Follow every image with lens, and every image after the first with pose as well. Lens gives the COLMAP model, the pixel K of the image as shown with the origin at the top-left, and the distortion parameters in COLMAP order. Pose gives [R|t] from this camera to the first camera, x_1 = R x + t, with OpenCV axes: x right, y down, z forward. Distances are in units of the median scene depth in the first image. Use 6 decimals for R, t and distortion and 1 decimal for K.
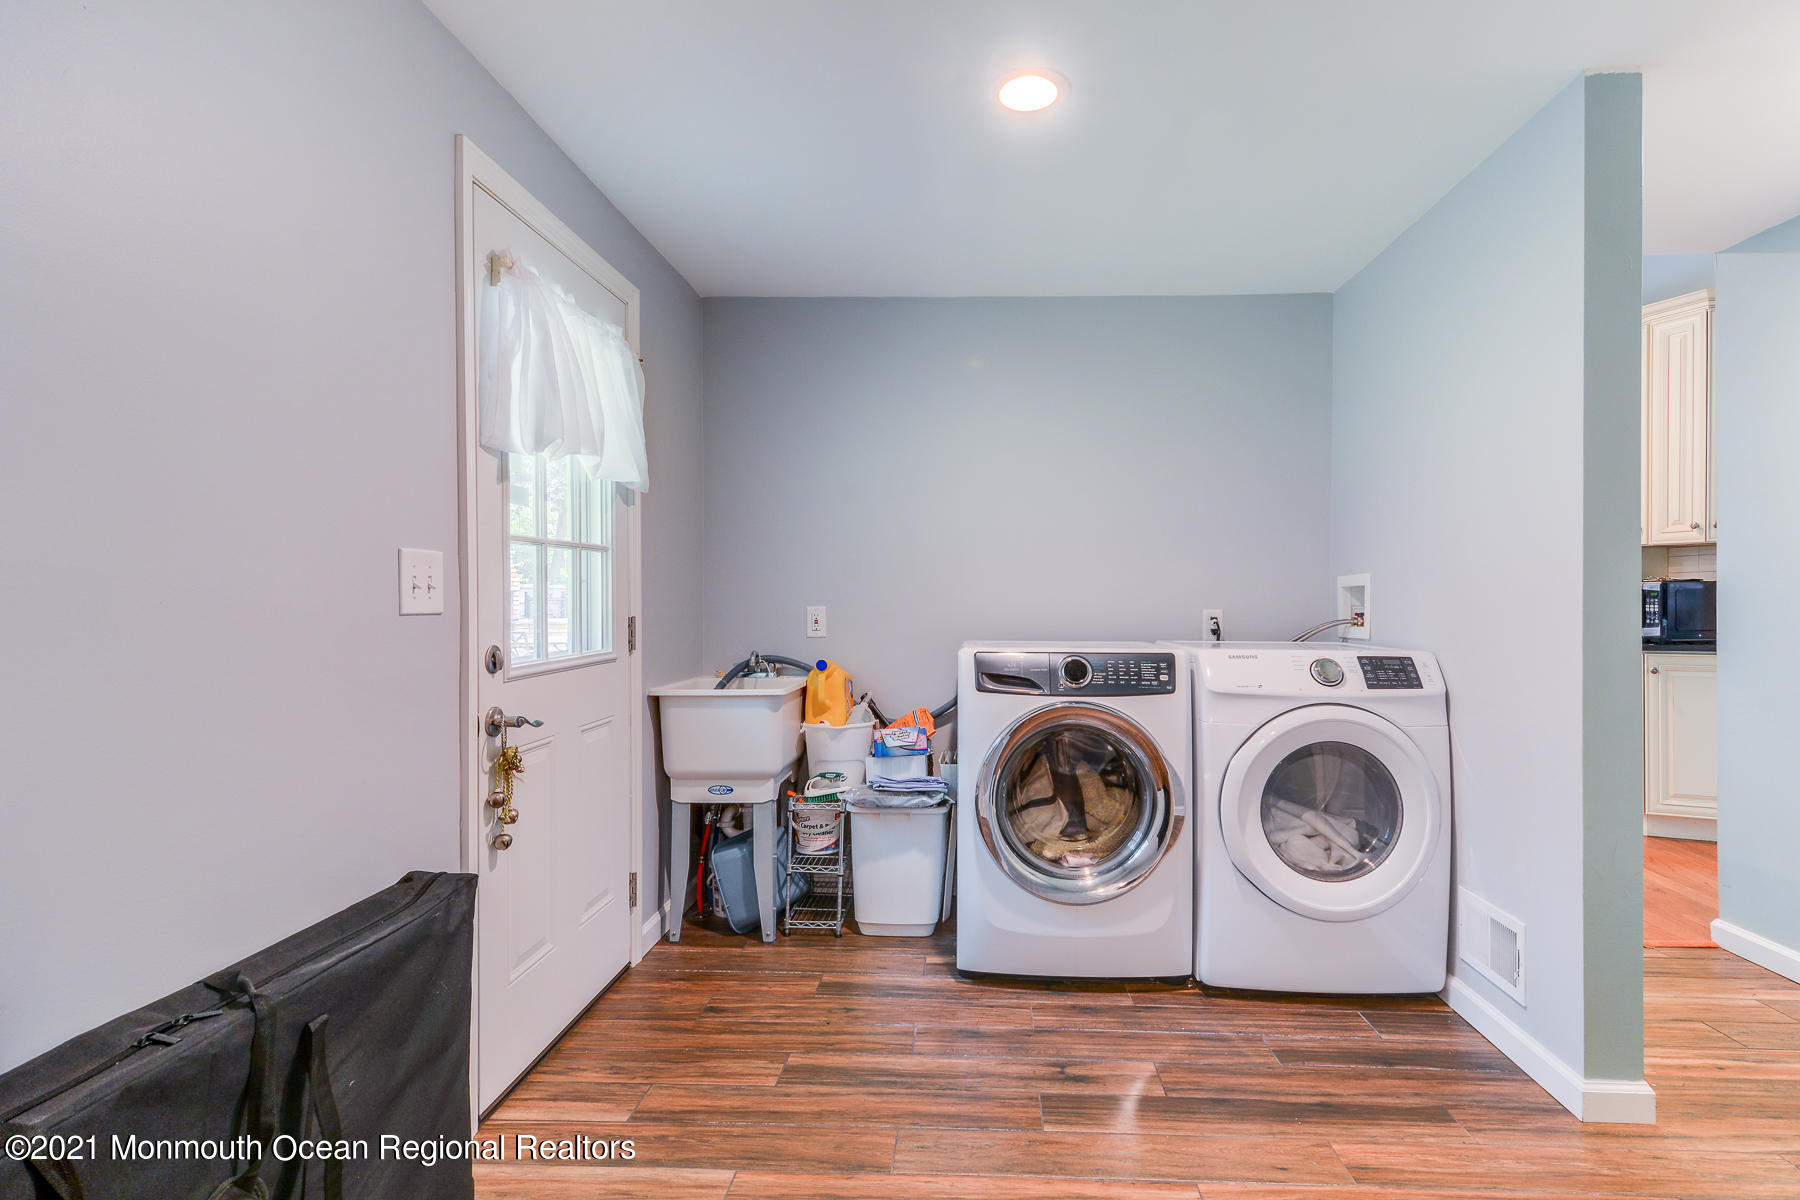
lens RADIAL K [[873.1, 0, 913.9], [0, 873.1, 600.2], [0, 0, 1]] dist [0.012713, 0.000087]
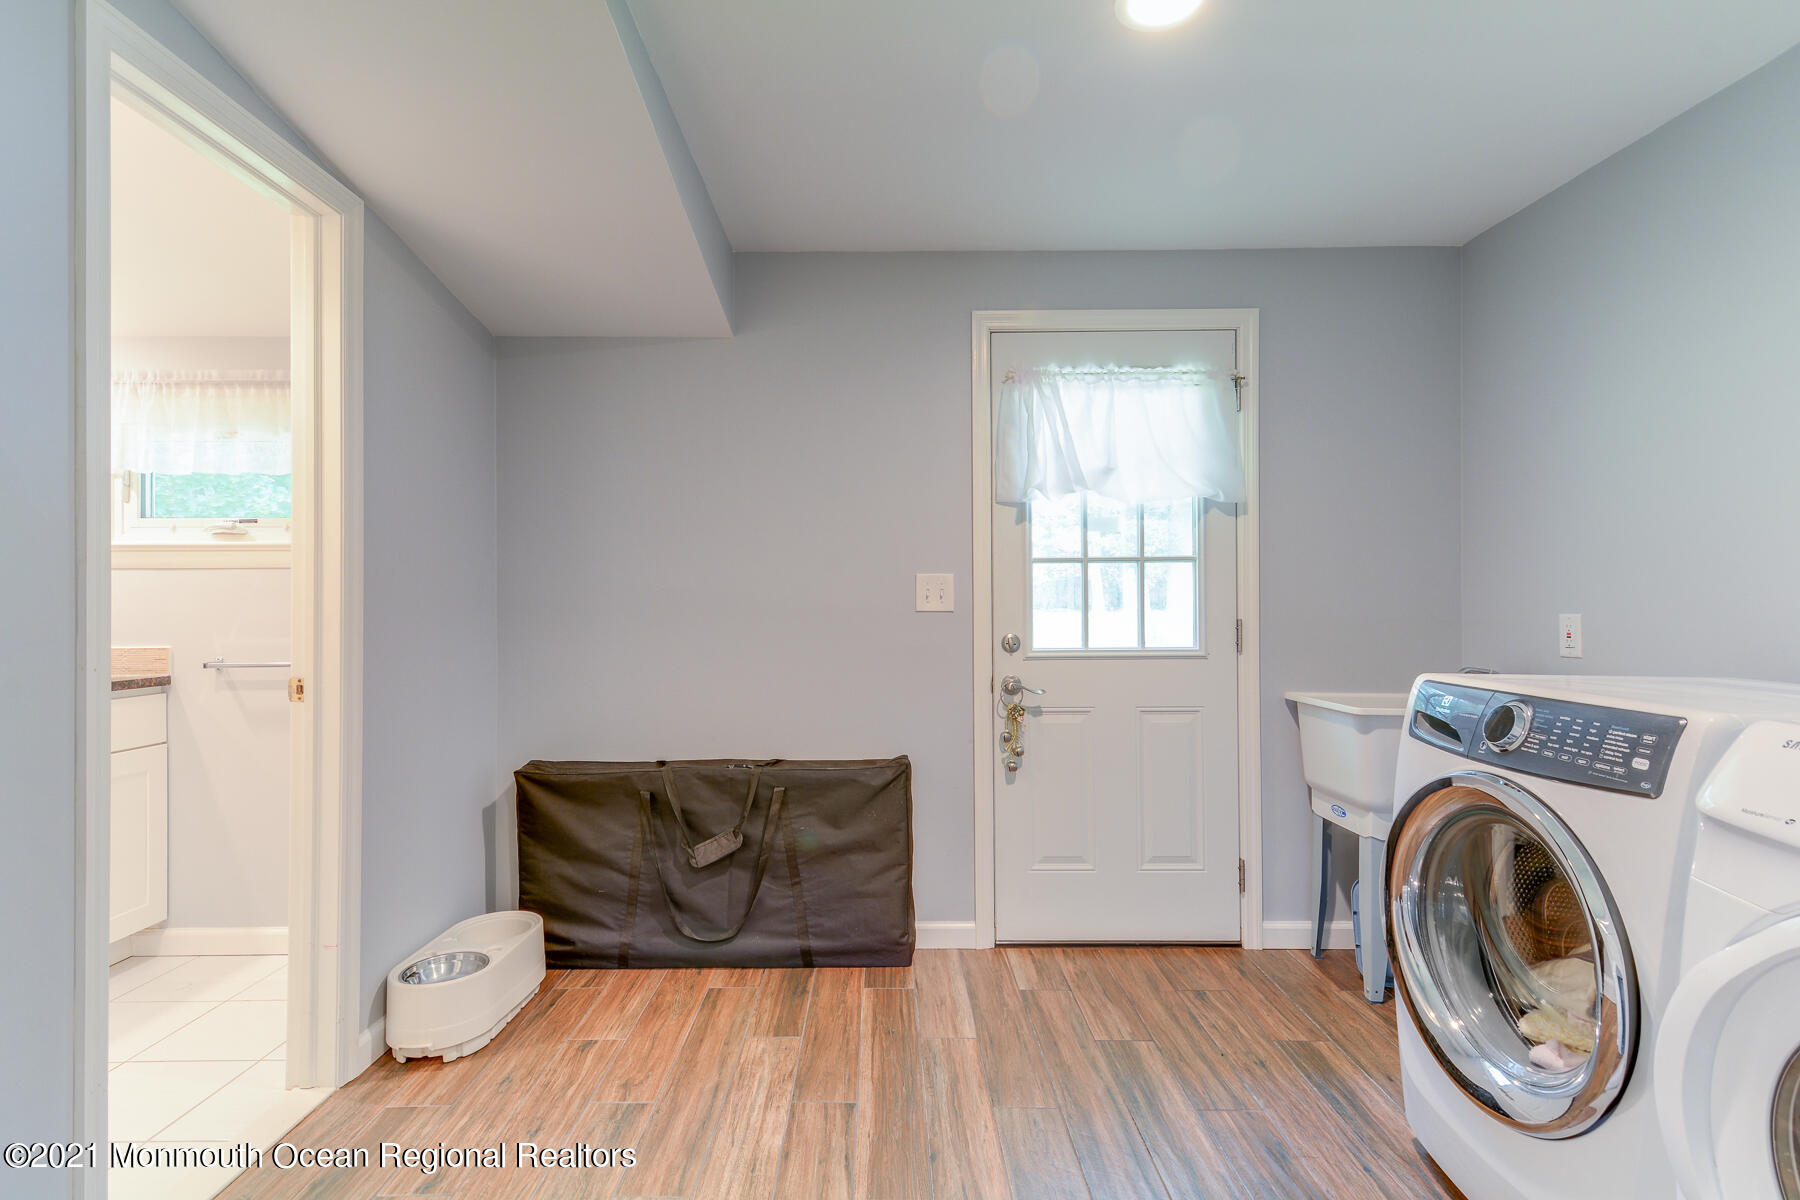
lens RADIAL K [[873.1, 0, 900.4], [0, 873.1, 598.2], [0, 0, 1]] dist [0.012713, 0.000087]
pose [[0.061835, -0.003832, -0.998079, 0.760963], [-0.001462, 0.999991, -0.003930, -0.002805], [0.998085, 0.001703, 0.061829, 0.549973]]
